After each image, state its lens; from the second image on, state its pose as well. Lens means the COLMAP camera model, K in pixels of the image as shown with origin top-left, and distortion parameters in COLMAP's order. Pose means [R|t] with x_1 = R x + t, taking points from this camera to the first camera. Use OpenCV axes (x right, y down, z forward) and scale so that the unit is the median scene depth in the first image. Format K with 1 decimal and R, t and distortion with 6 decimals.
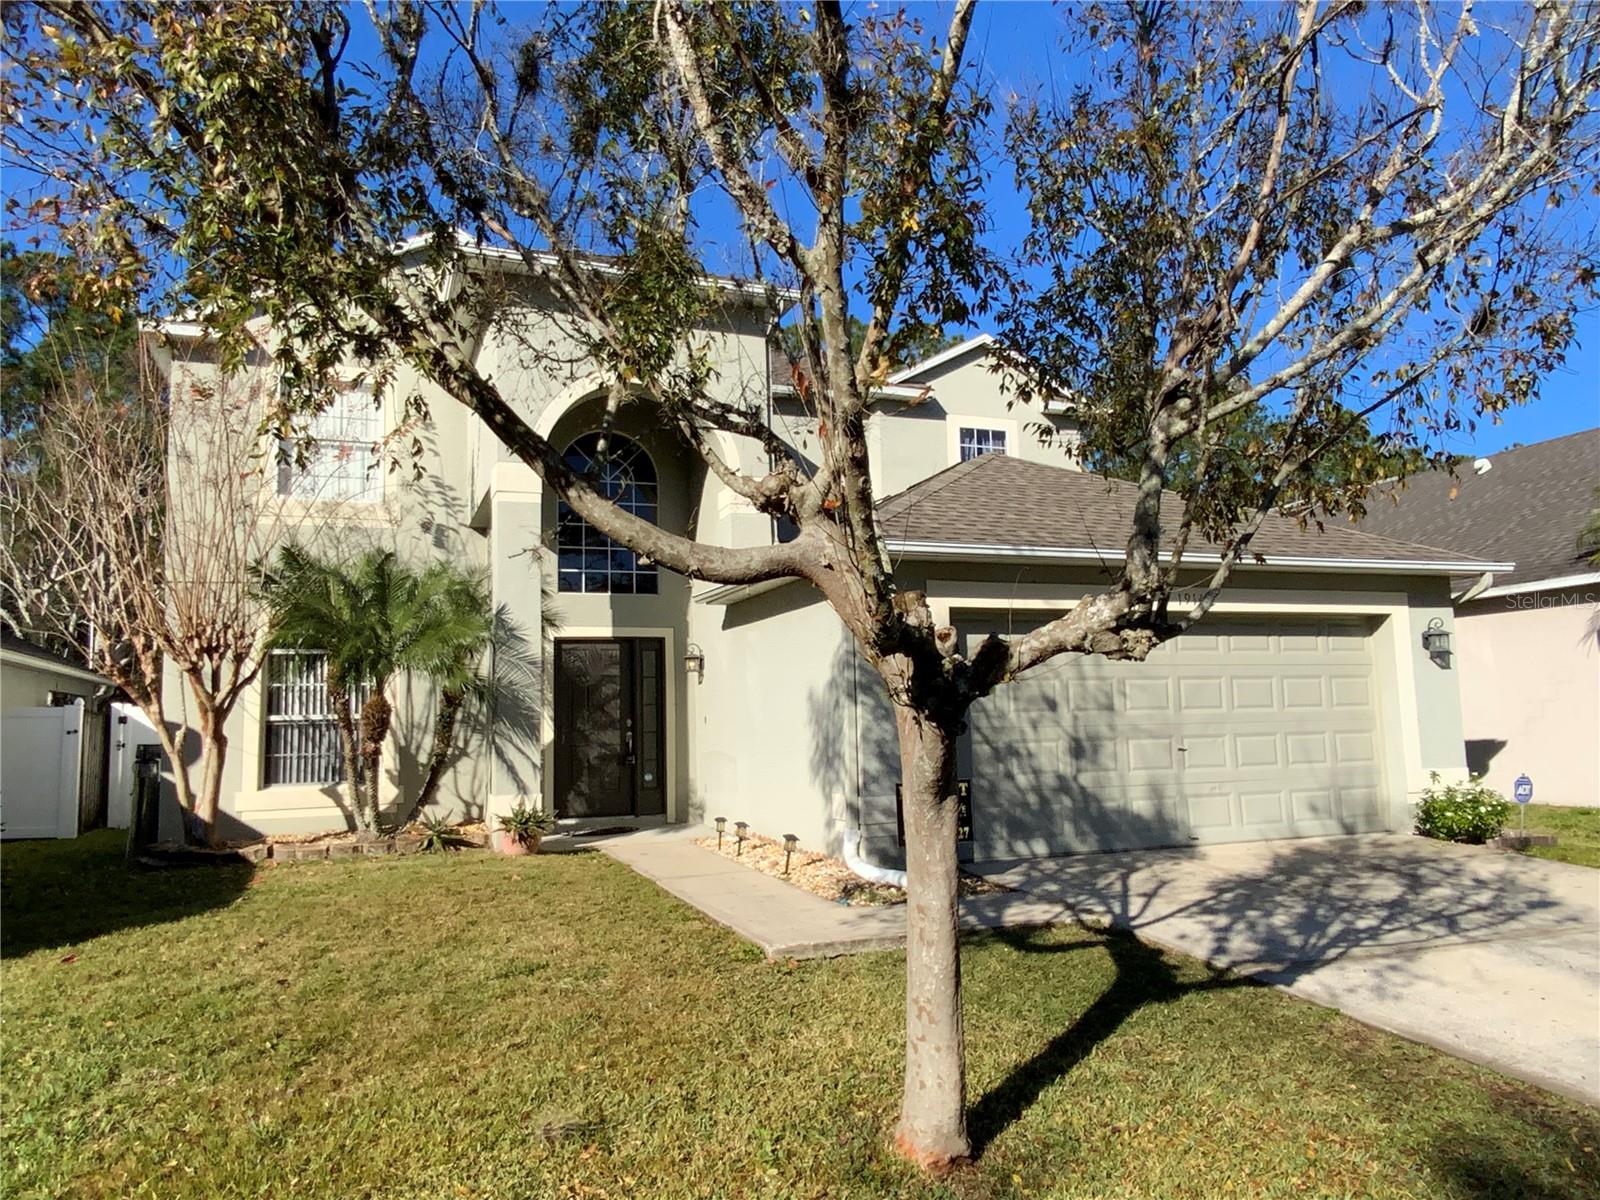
lens RADIAL K [[1142.3, 0, 793.7], [0, 1142.3, 575.2], [0, 0, 1]] dist [0.007871, -0.000684]
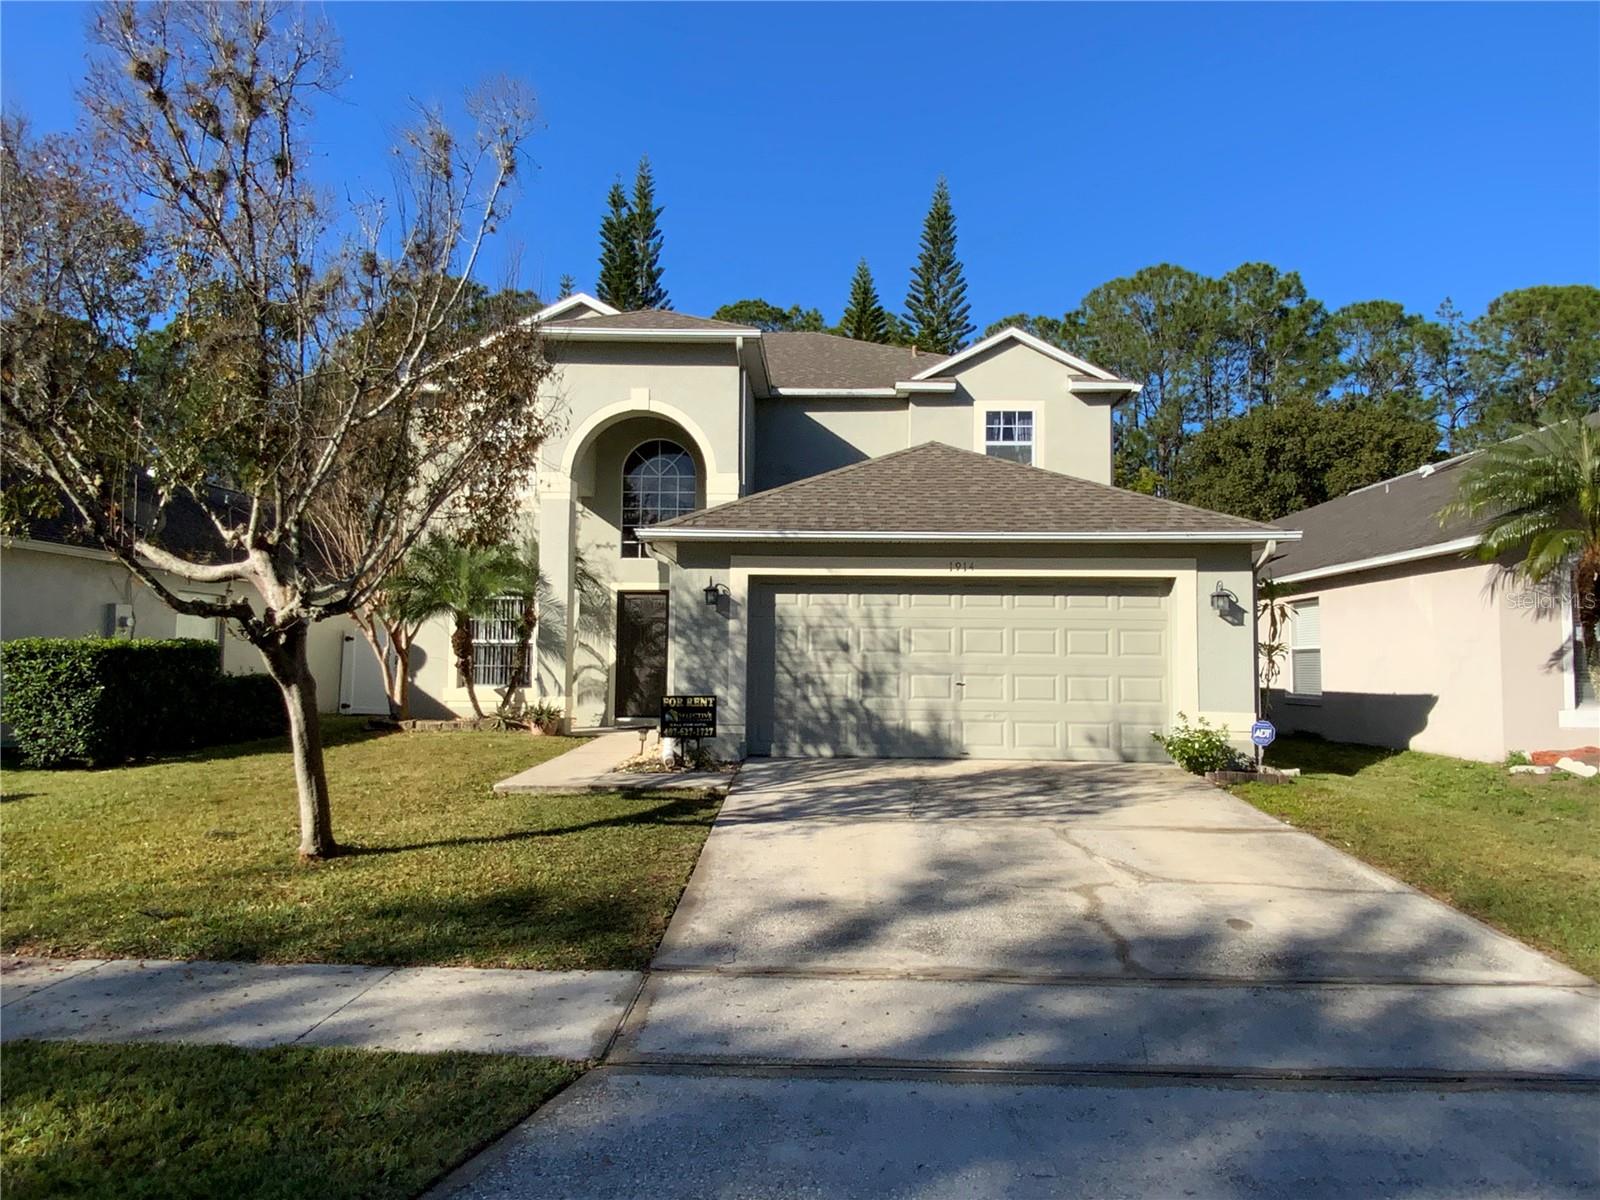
lens RADIAL K [[1037.1, 0, 800.0], [0, 1037.1, 600.0], [0, 0, 1]] dist [0.061140, 0.000019]
pose [[0.923083, 0.010431, -0.384459, 0.627187], [0.020032, 0.996971, 0.075146, -0.032671], [0.384079, -0.077068, 0.920078, -0.128205]]
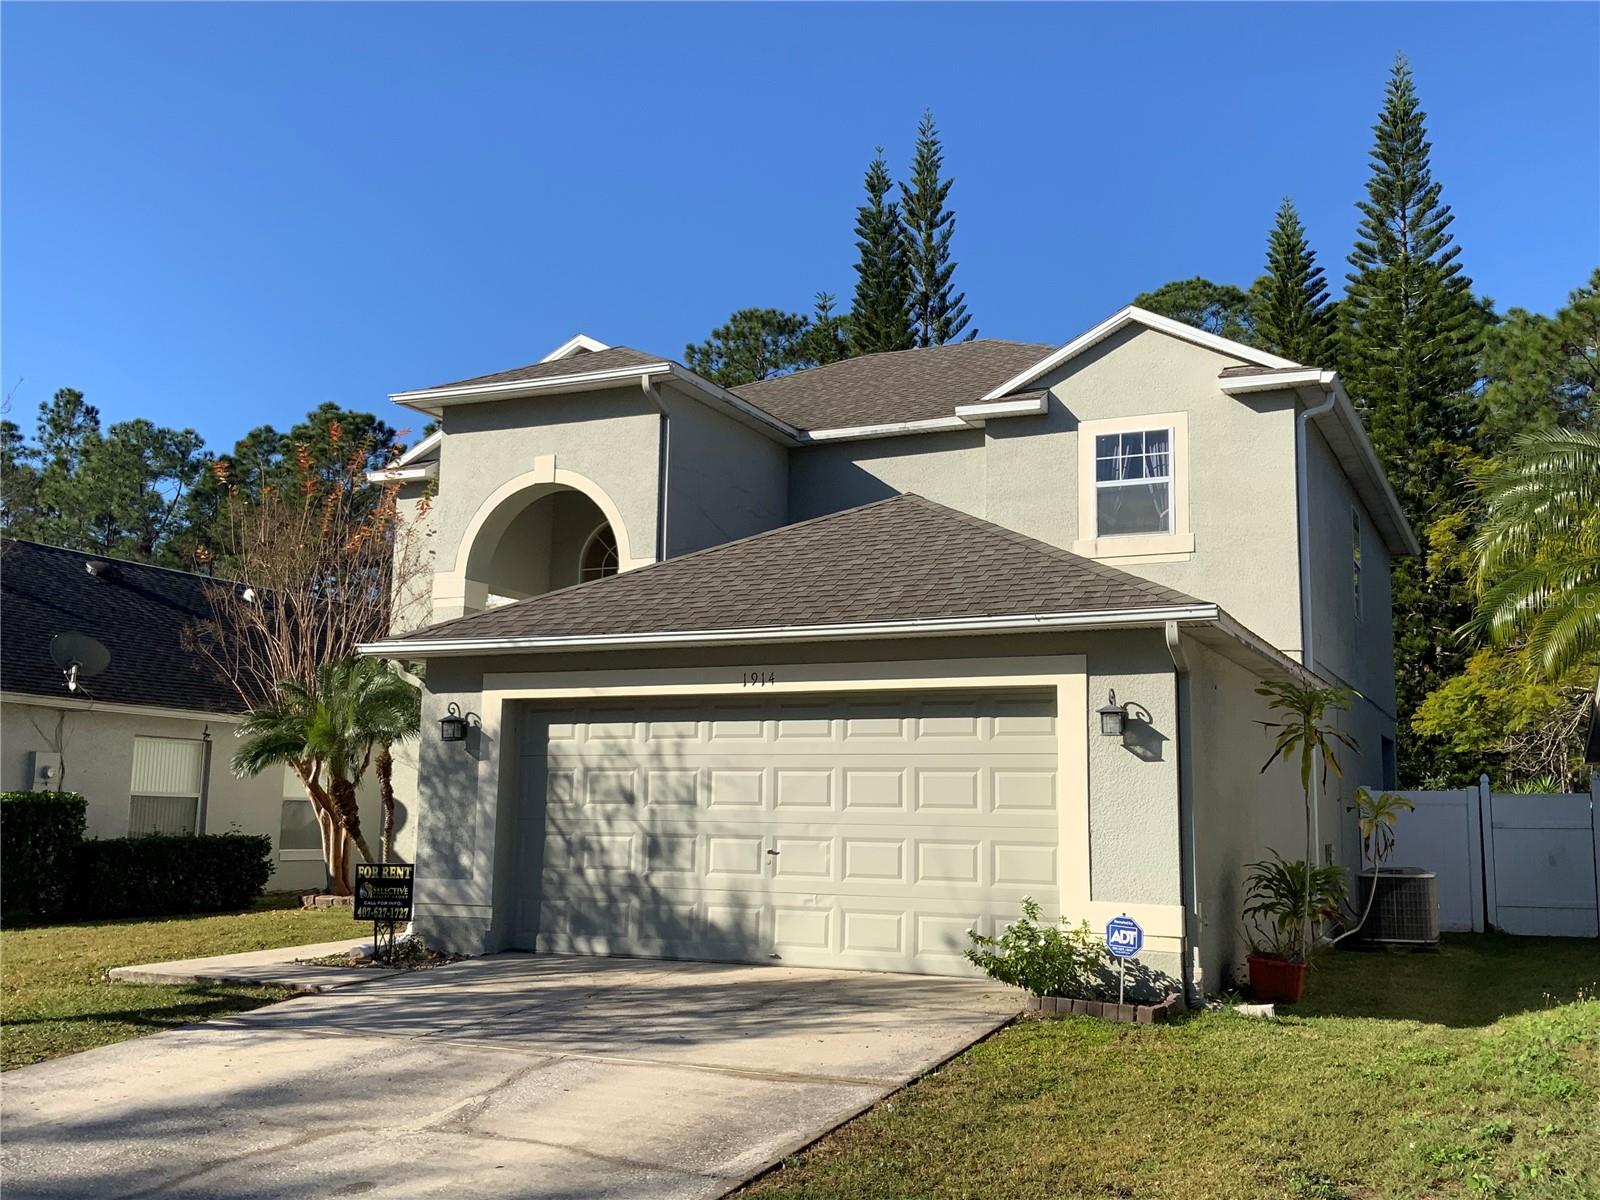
lens RADIAL K [[1540.2, 0, 800.0], [0, 1540.2, 600.0], [0, 0, 1]] dist [0.068153, -0.010629]
pose [[0.695985, -0.067847, -0.714844, 1.215944], [0.065241, 0.997383, -0.031143, -0.000807], [0.715086, -0.024962, 0.698590, 0.209055]]
